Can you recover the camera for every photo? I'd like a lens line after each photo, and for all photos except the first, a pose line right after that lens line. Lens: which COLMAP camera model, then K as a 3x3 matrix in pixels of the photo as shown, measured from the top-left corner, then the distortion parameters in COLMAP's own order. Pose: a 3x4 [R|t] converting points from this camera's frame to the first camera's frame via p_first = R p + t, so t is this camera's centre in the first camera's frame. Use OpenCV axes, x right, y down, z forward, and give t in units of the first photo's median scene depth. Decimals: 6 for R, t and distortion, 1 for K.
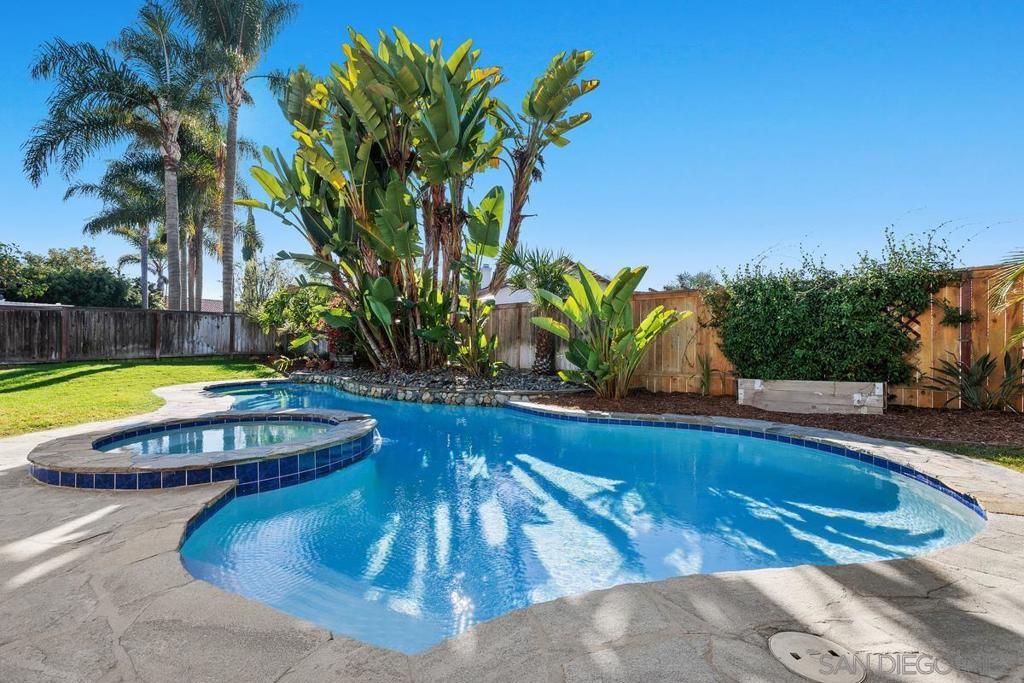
lens RADIAL K [[452.2, 0, 511.4], [0, 452.2, 342.6], [0, 0, 1]] dist [-0.017361, -0.000198]
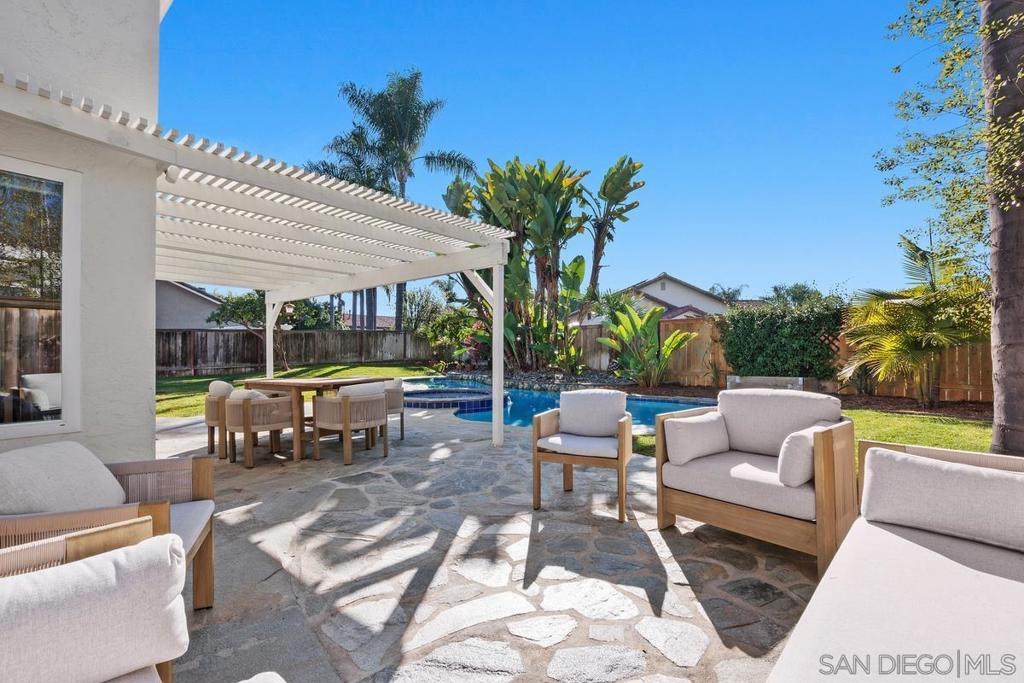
lens RADIAL K [[452.2, 0, 511.4], [0, 452.2, 341.5], [0, 0, 1]] dist [-0.017361, -0.000198]
pose [[0.966691, -0.007719, -0.255832, 0.131057], [0.003116, 0.999826, -0.018391, -0.010046], [0.255929, 0.016981, 0.966546, -0.544295]]
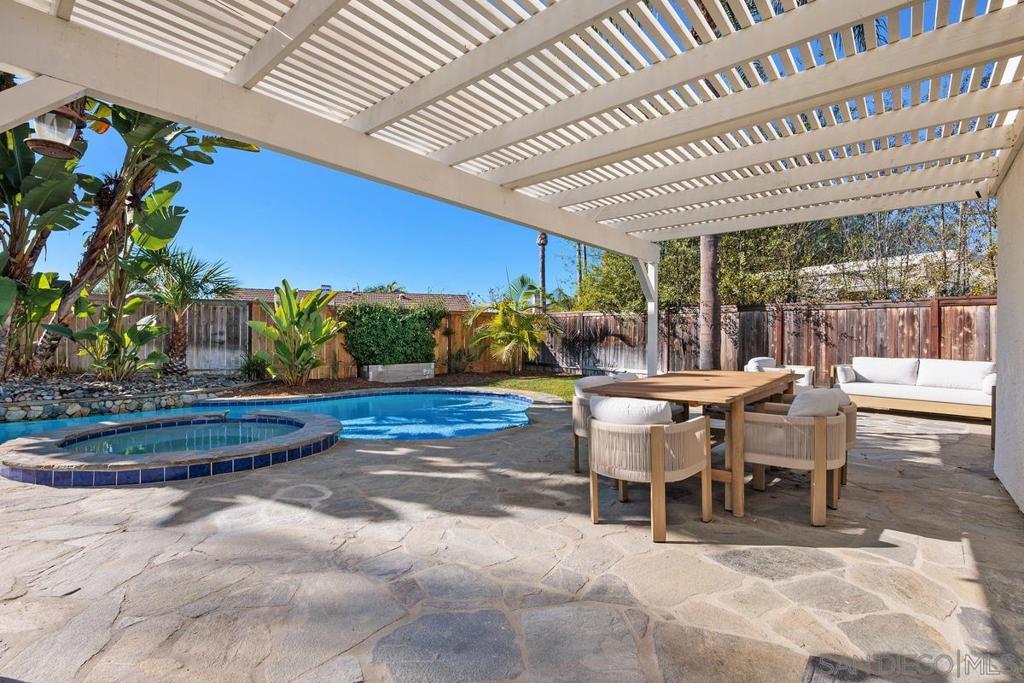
lens RADIAL K [[486.1, 0, 512.2], [0, 486.1, 341.6], [0, 0, 1]] dist [-0.001161, -0.000087]
pose [[0.254685, 0.008517, 0.966987, -0.784396], [-0.003926, 0.999962, -0.007773, 0.004790], [-0.967016, -0.001817, 0.254708, 0.042350]]
